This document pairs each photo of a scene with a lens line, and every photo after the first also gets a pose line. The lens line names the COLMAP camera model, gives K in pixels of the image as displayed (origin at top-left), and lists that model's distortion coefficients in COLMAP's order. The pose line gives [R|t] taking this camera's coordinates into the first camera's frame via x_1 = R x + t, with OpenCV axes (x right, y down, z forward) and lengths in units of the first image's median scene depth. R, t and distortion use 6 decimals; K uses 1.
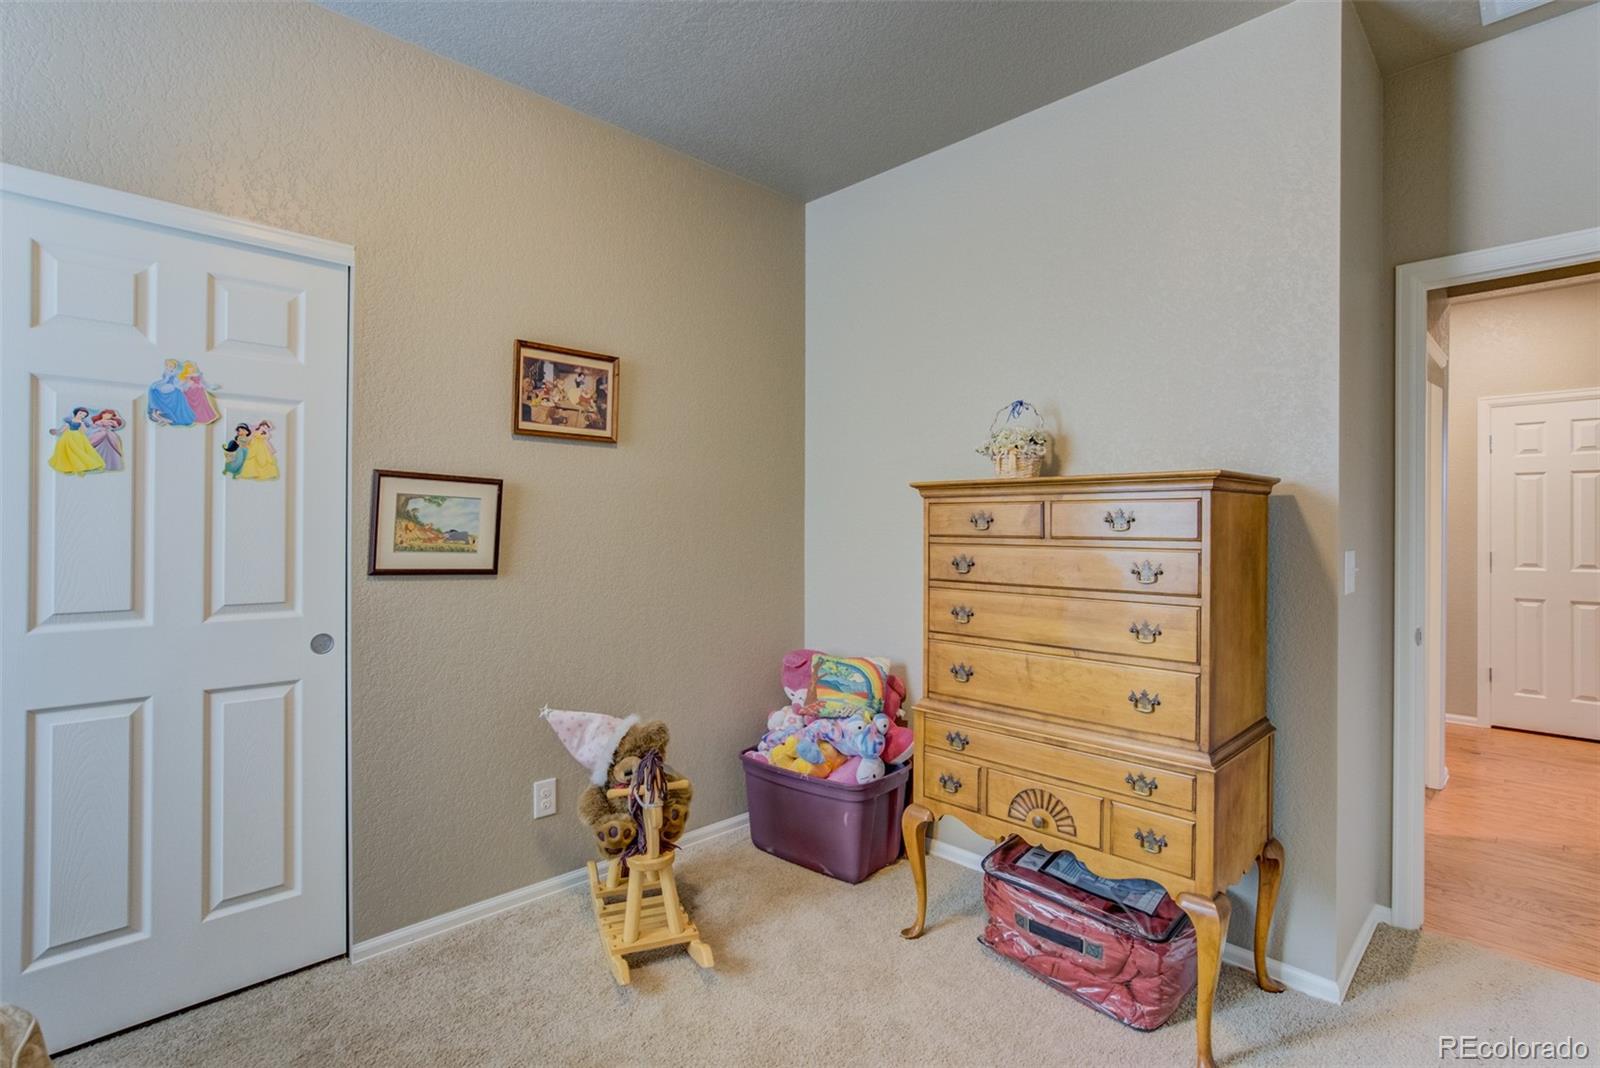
lens RADIAL K [[757.8, 0, 804.9], [0, 757.8, 525.8], [0, 0, 1]] dist [-0.033005, 0.018693]
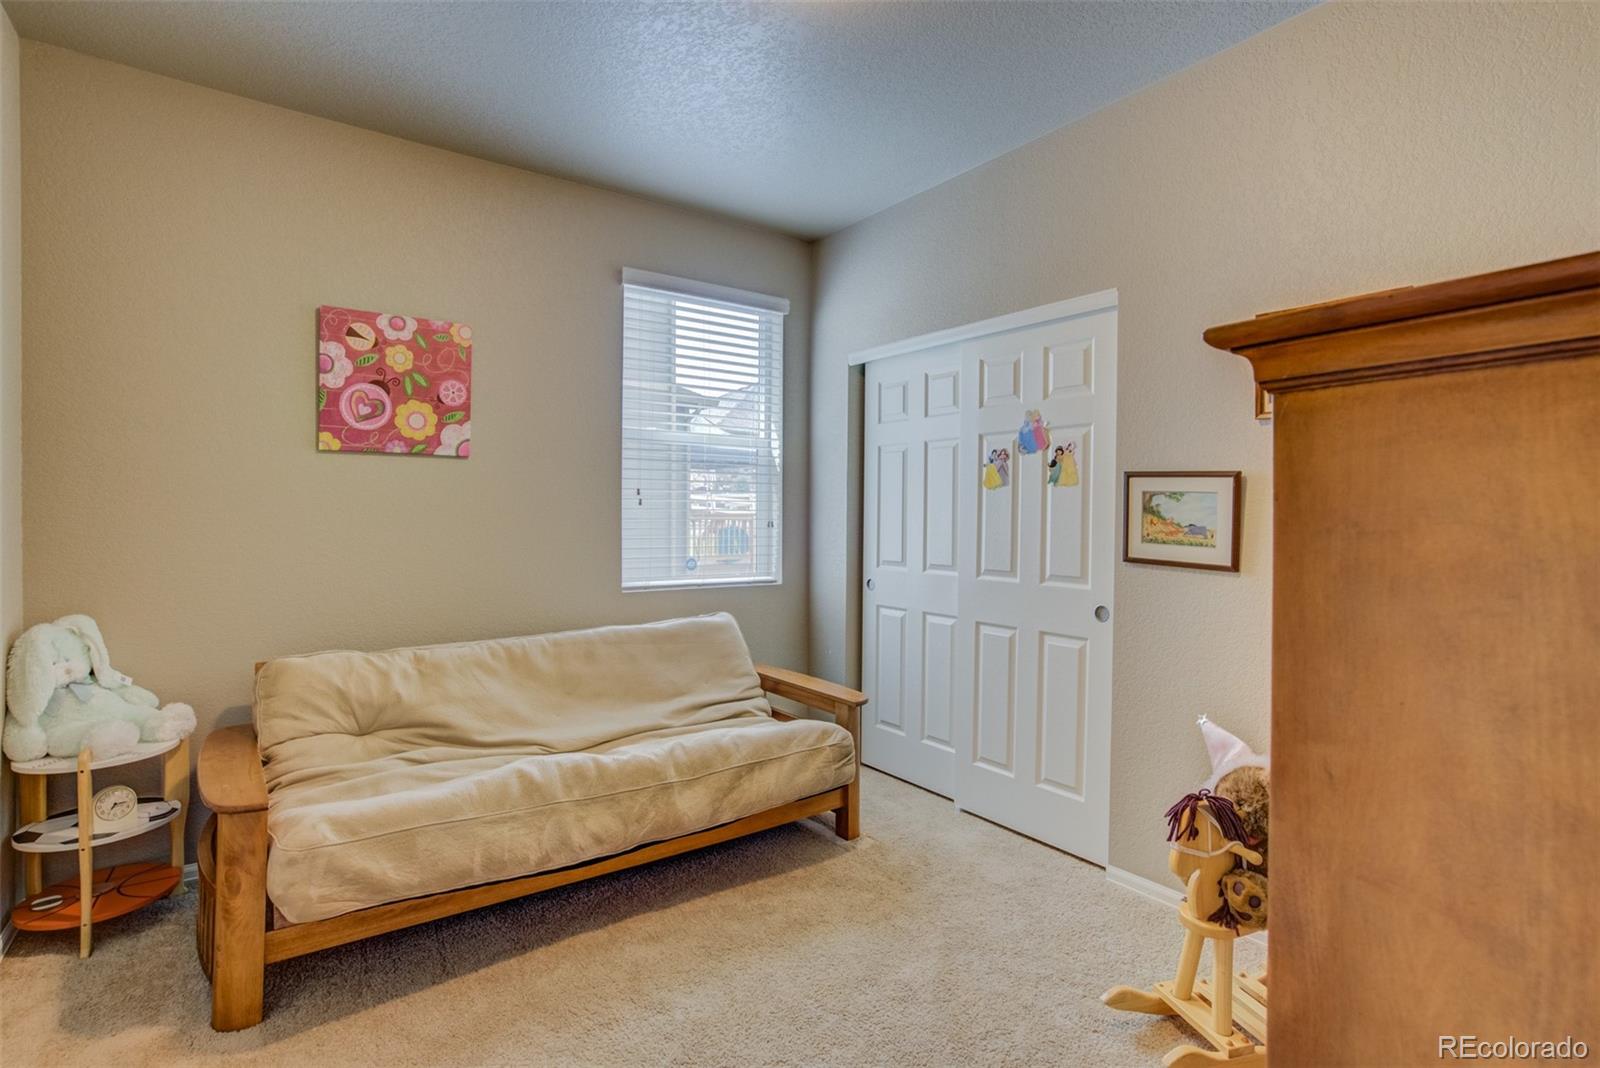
lens RADIAL K [[771.3, 0, 800.0], [0, 771.3, 534.0], [0, 0, 1]] dist [-0.002865, -0.000055]
pose [[-0.140947, 0.015384, -0.989898, 0.700764], [-0.011689, 0.999784, 0.017201, 0.007591], [0.989948, 0.013995, -0.140737, 0.675391]]
